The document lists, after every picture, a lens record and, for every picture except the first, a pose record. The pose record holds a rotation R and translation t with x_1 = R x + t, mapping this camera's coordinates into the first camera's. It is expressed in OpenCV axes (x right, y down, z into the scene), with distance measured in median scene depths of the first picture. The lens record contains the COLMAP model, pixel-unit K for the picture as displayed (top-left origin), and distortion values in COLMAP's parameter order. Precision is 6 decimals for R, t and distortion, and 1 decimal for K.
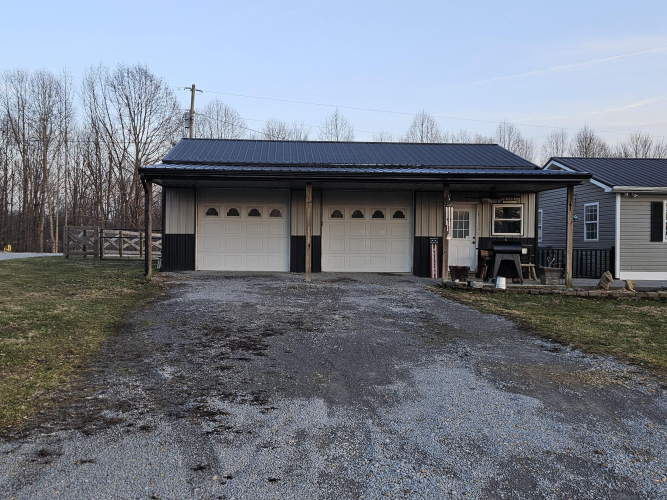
lens RADIAL K [[655.6, 0, 327.0], [0, 655.6, 248.6], [0, 0, 1]] dist [0.067818, 0.000000]
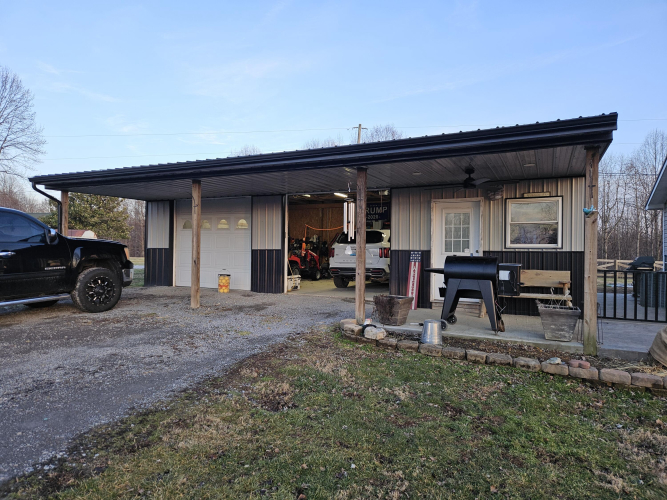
lens RADIAL K [[446.1, 0, 327.7], [0, 446.1, 252.4], [0, 0, 1]] dist [0.068252, -0.048306]
pose [[0.858201, -0.000687, -0.513313, 0.320935], [-0.006195, 0.999912, -0.011697, -0.009051], [0.513276, 0.013218, 0.858122, 0.517564]]
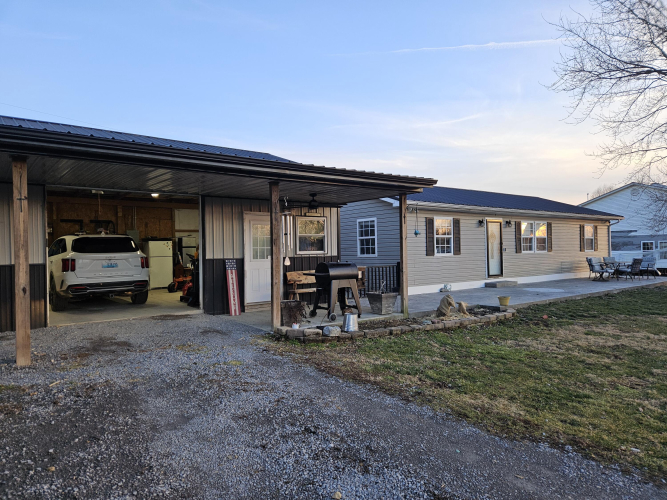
lens RADIAL K [[446.1, 0, 334.5], [0, 446.1, 250.9], [0, 0, 1]] dist [0.068252, -0.048306]
pose [[0.832564, -0.024632, 0.553380, -0.018440], [0.030714, 0.999527, -0.001720, -0.021505], [-0.553076, 0.018428, 0.832927, 0.498126]]
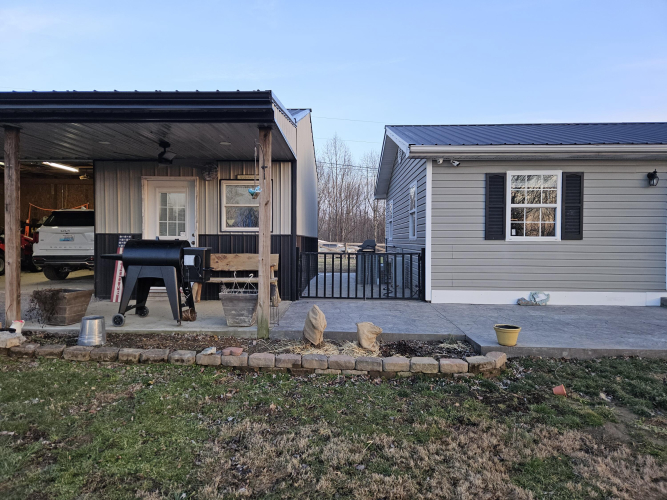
lens RADIAL K [[446.1, 0, 331.6], [0, 446.1, 248.7], [0, 0, 1]] dist [0.068252, -0.048306]
pose [[0.994190, -0.003072, -0.107595, 0.390893], [0.004181, 0.999940, 0.010081, -0.007145], [0.107557, -0.010473, 0.994144, 0.579319]]
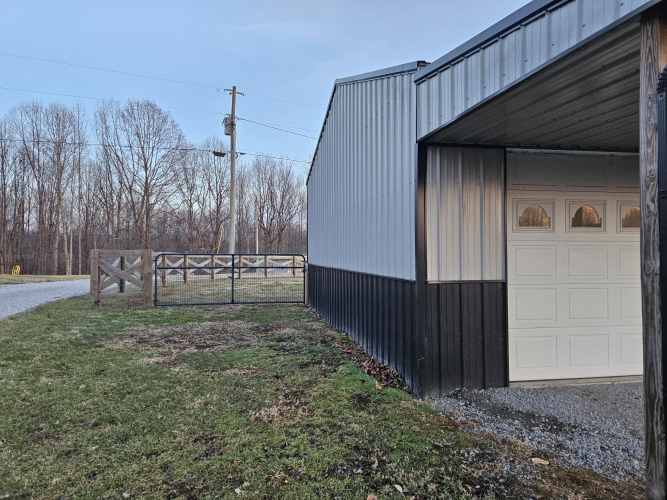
lens RADIAL K [[449.1, 0, 332.5], [0, 449.1, 250.3], [0, 0, 1]] dist [0.015594, -0.000286]
pose [[0.989923, -0.013077, 0.141003, -0.309555], [0.014486, 0.999855, -0.008971, -0.035479], [-0.140866, 0.010923, 0.989968, 0.732931]]
